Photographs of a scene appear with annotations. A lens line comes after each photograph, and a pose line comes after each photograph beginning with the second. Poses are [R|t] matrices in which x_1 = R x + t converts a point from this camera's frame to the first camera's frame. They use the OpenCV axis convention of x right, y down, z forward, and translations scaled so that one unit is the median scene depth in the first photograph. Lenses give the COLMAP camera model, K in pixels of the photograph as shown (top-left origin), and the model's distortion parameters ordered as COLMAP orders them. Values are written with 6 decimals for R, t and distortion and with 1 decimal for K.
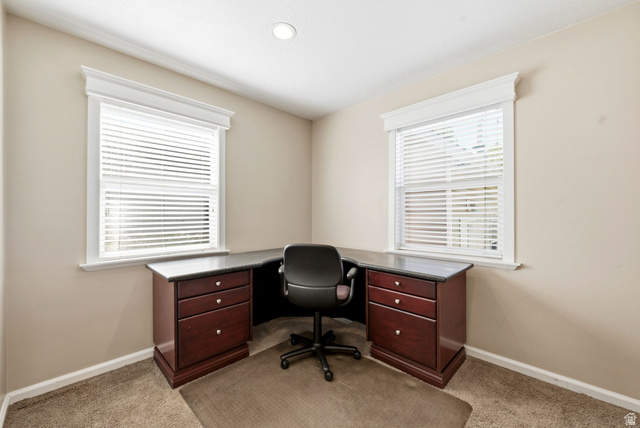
lens RADIAL K [[255.0, 0, 320.8], [0, 255.0, 215.7], [0, 0, 1]] dist [0.000311, -0.000001]
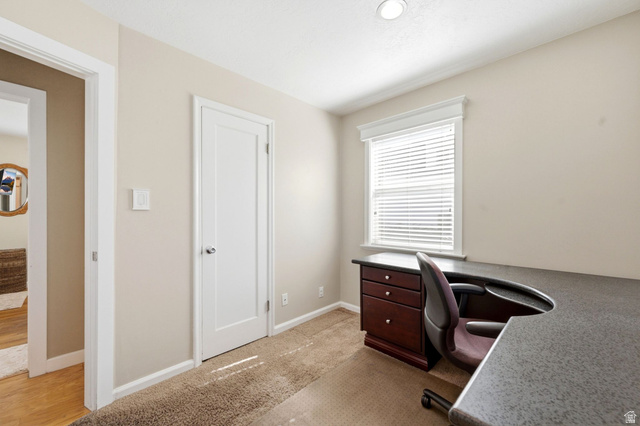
lens RADIAL K [[255.0, 0, 320.8], [0, 255.0, 214.7], [0, 0, 1]] dist [0.000311, -0.000001]
pose [[-0.009969, 0.002240, -0.999948, 0.704393], [0.003714, 0.999991, 0.002203, -0.010831], [0.999943, -0.003692, -0.009977, 0.716283]]
